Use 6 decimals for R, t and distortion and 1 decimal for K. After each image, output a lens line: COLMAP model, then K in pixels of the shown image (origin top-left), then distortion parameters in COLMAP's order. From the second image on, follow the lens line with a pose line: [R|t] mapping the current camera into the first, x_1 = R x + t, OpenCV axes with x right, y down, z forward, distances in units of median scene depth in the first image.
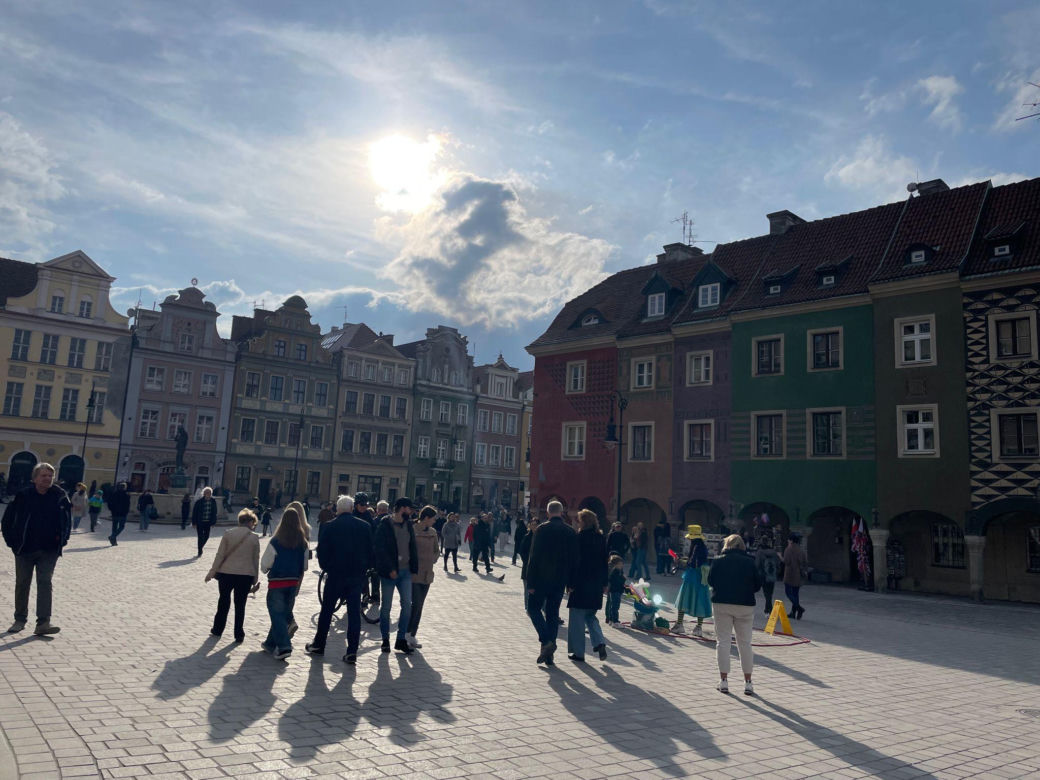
lens RADIAL K [[788.6, 0, 533.6], [0, 788.6, 377.4], [0, 0, 1]] dist [0.095860, -0.126187]
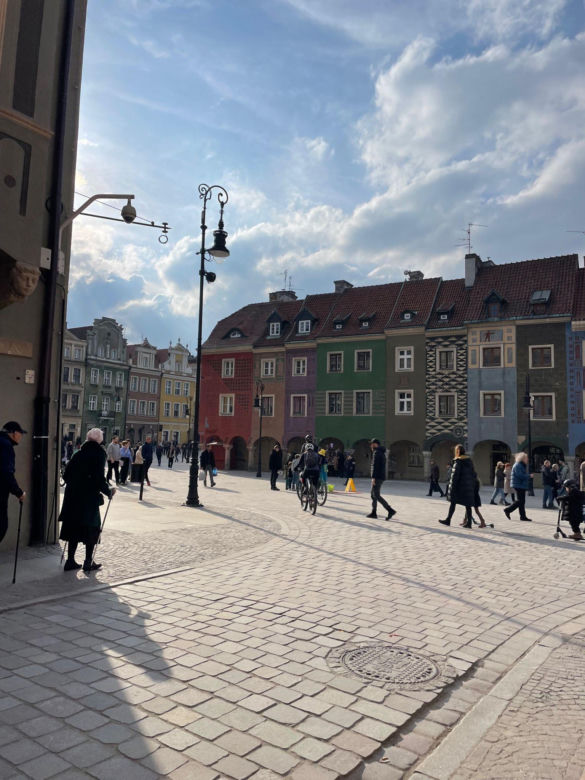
lens RADIAL K [[601.1, 0, 289.5], [0, 601.1, 379.6], [0, 0, 1]] dist [0.124810, -0.180212]
pose [[0.968762, 0.004949, 0.247943, -0.086565], [-0.020631, 0.997943, 0.060691, -0.035255], [-0.247133, -0.063910, 0.966872, -0.191427]]
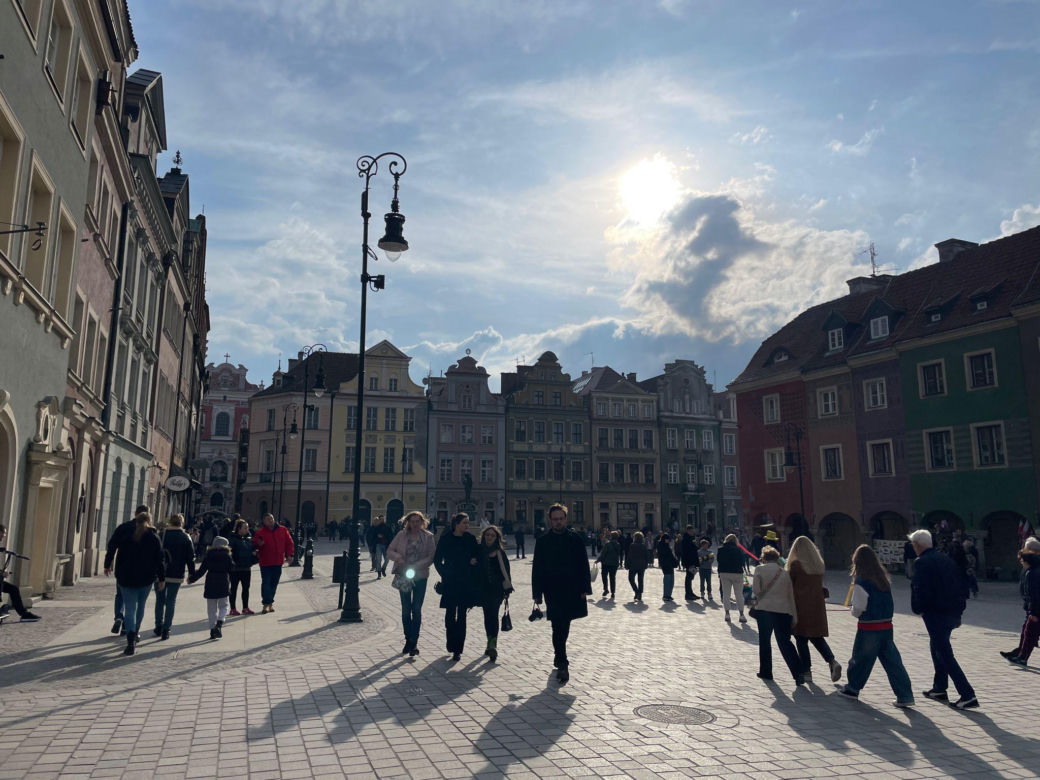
lens RADIAL K [[799.8, 0, 524.0], [0, 799.8, 375.5], [0, 0, 1]] dist [0.124895, -0.187309]
pose [[0.934925, -0.111957, -0.336720, 0.071755], [0.102070, 0.993667, -0.046982, -0.018264], [0.339848, 0.009556, 0.940432, -0.137293]]
